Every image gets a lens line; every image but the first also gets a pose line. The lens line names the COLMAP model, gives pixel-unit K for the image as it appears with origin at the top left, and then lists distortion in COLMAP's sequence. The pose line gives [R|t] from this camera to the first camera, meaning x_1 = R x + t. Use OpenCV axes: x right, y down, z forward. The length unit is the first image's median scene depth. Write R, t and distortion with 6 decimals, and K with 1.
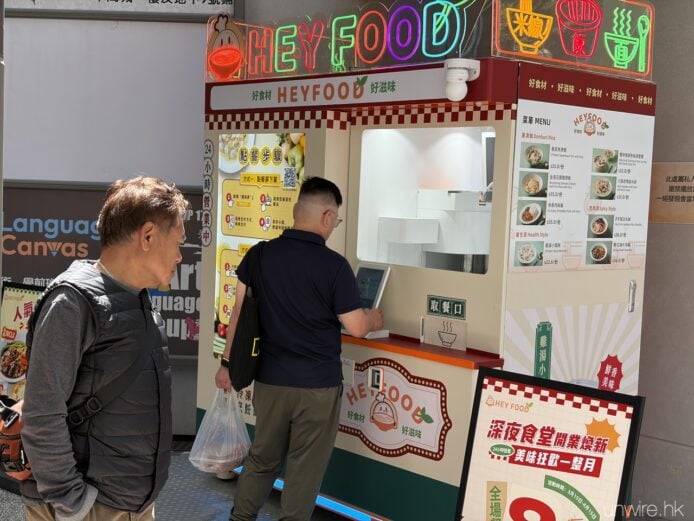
lens RADIAL K [[1027.1, 0, 347.0], [0, 1027.1, 260.5], [0, 0, 1]] dist [0.224819, -0.941583]
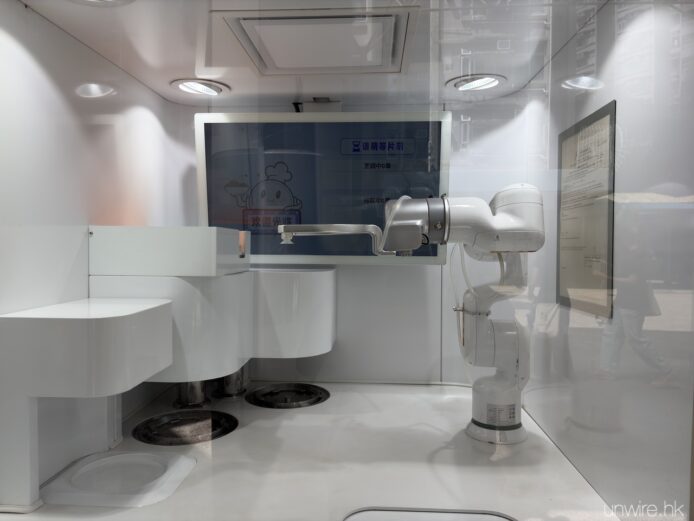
lens RADIAL K [[520.9, 0, 346.3], [0, 520.9, 257.1], [0, 0, 1]] dist [0.045249, -0.059549]
pose [[0.698877, -0.062651, 0.712492, -0.005636], [0.074737, 0.997100, 0.014368, -0.062283], [-0.711326, 0.043209, 0.701533, 0.915937]]
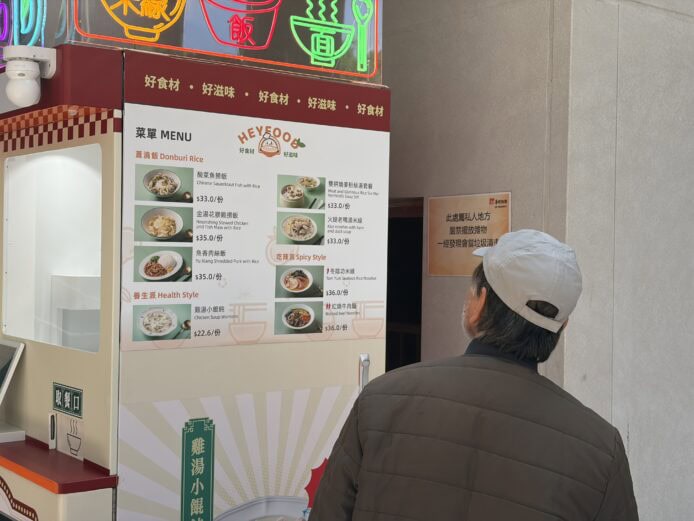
lens RADIAL K [[1018.9, 0, 347.7], [0, 1018.9, 268.5], [0, 0, 1]] dist [0.177048, -0.578329]
pose [[0.997251, -0.024604, -0.069893, 0.336252], [0.020652, 0.998177, -0.056713, -0.000875], [0.071161, 0.055114, 0.995941, 0.297440]]
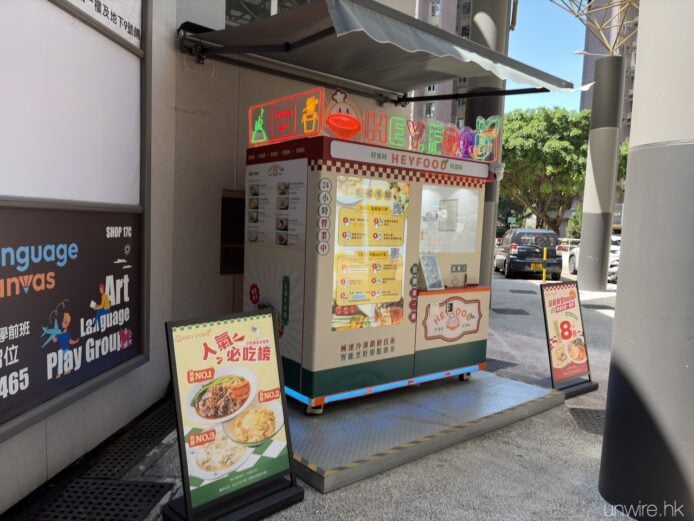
lens RADIAL K [[469.5, 0, 348.9], [0, 469.5, 264.4], [0, 0, 1]] dist [0.049472, -0.040340]
pose [[0.113180, -0.118997, 0.986423, -0.940606], [0.036248, 0.992636, 0.115587, -0.091152], [-0.992913, 0.022673, 0.116659, 1.106138]]
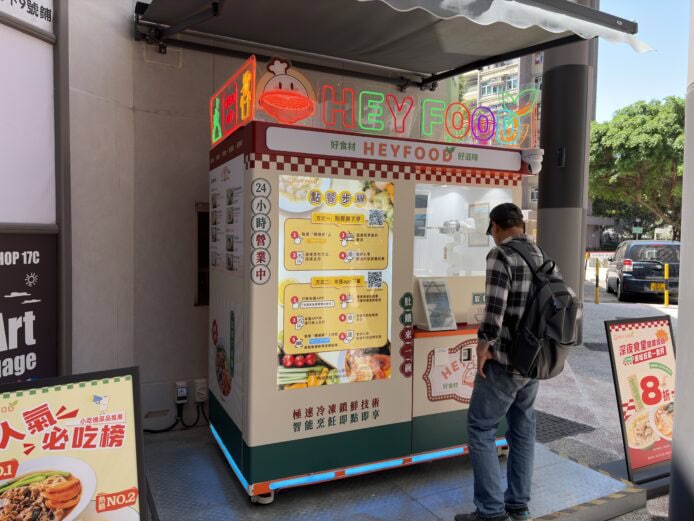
lens RADIAL K [[519.5, 0, 335.5], [0, 519.5, 260.8], [0, 0, 1]] dist [0.059335, -0.078647]
pose [[0.290326, -0.075873, 0.953915, -0.741260], [0.066270, 0.996053, 0.059055, -0.076762], [-0.954630, 0.046071, 0.294208, 0.967265]]
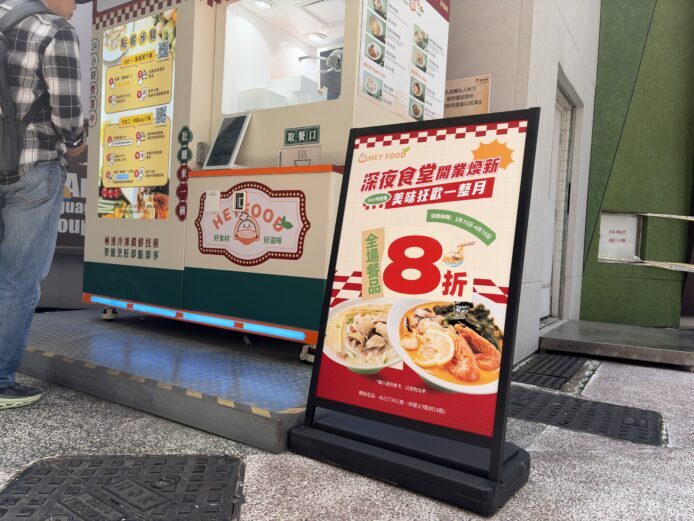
lens RADIAL K [[519.5, 0, 339.4], [0, 519.5, 264.1], [0, 0, 1]] dist [0.056963, -0.067097]
pose [[0.969332, 0.004848, 0.245705, -0.007026], [0.001825, 0.999636, -0.026924, 0.204126], [-0.245746, 0.026547, 0.968971, 0.414053]]
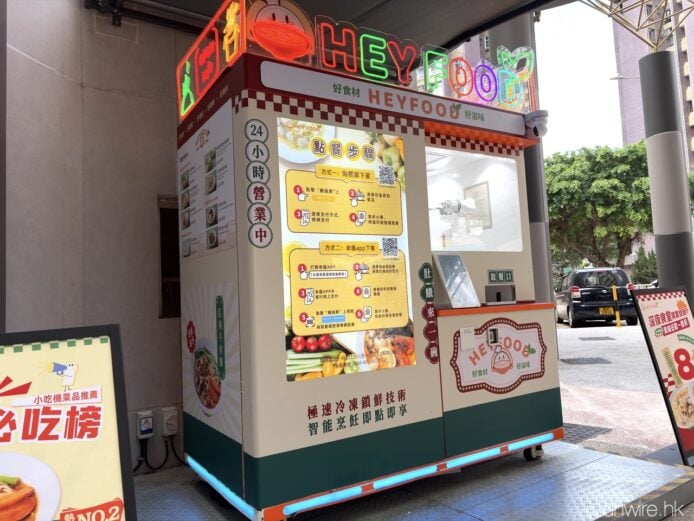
lens RADIAL K [[520.9, 0, 346.3], [0, 520.9, 257.1], [0, 0, 1]] dist [0.045249, -0.059549]
pose [[0.159186, 0.032506, 0.986713, -0.657673], [0.124468, 0.990822, -0.052722, 0.029187], [-0.979371, 0.131207, 0.153679, 1.082111]]
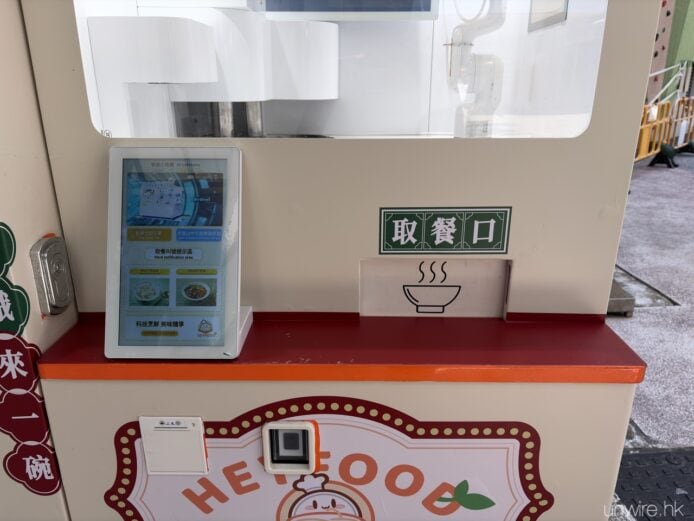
lens RADIAL K [[520.9, 0, 346.3], [0, 520.9, 257.1], [0, 0, 1]] dist [0.045249, -0.059549]
pose [[0.670868, -0.284896, 0.684667, -0.073233], [0.082700, 0.946243, 0.312707, -0.012543], [-0.736951, -0.153164, 0.658365, 0.879045]]
